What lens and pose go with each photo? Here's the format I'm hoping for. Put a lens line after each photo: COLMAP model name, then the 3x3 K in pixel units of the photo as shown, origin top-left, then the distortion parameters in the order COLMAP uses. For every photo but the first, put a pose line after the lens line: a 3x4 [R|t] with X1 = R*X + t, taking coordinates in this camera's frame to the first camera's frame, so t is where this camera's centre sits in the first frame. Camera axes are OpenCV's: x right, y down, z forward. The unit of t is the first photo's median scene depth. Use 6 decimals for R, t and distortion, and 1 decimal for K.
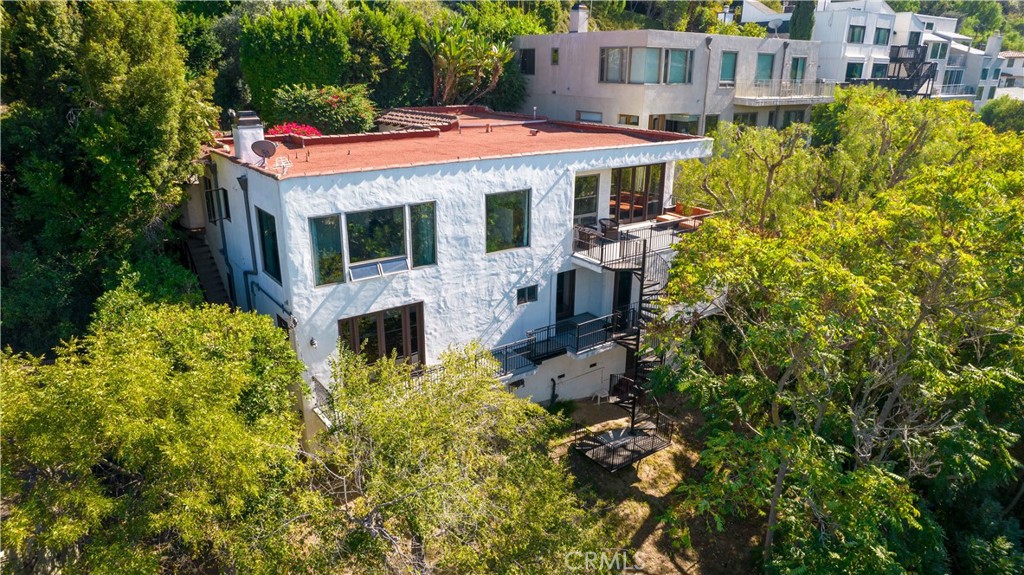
lens RADIAL K [[657.9, 0, 516.2], [0, 657.9, 292.0], [0, 0, 1]] dist [-0.040686, 0.019764]
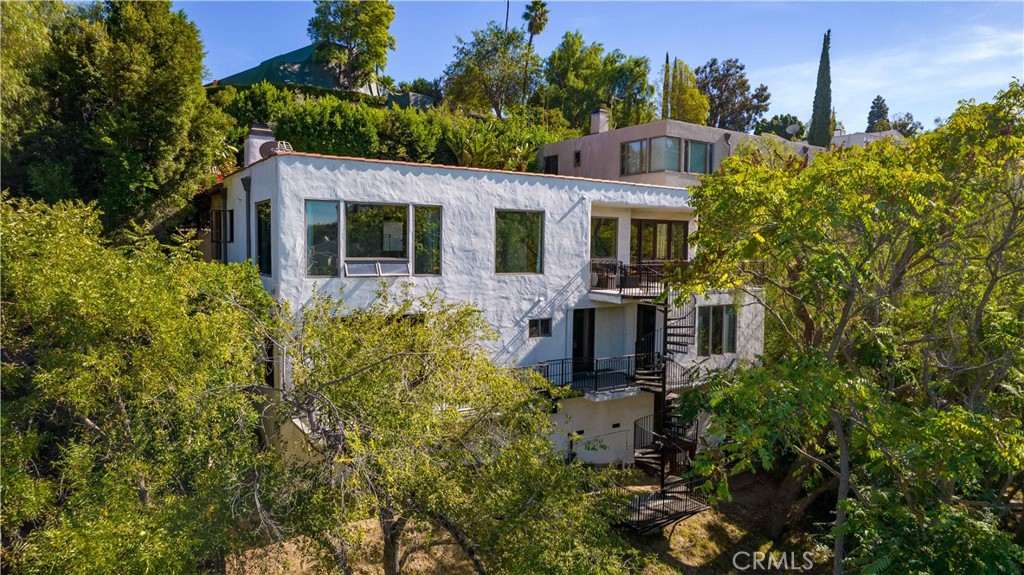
lens RADIAL K [[657.9, 0, 513.3], [0, 657.9, 289.1], [0, 0, 1]] dist [-0.040686, 0.019764]
pose [[0.998514, 0.007221, -0.054007, 0.029486], [-0.021299, 0.964046, -0.264880, 0.203227], [0.050153, 0.265637, 0.962768, 0.103989]]
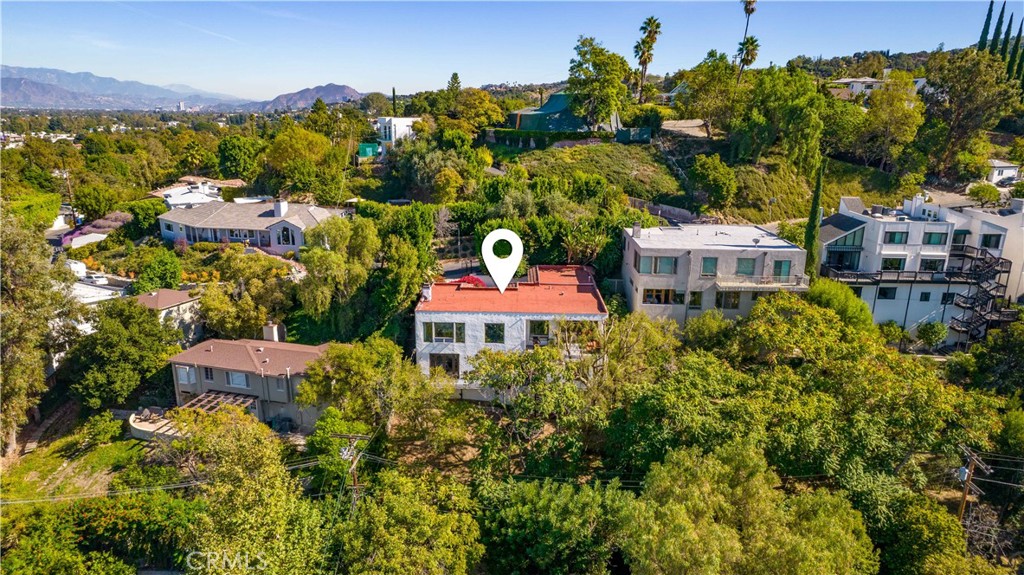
lens RADIAL K [[657.9, 0, 511.1], [0, 657.9, 286.5], [0, 0, 1]] dist [-0.040686, 0.019764]
pose [[0.804357, 0.159850, -0.572239, 1.585684], [-0.206154, 0.978381, -0.016475, -0.264463], [0.557234, 0.131222, 0.819921, -1.268043]]
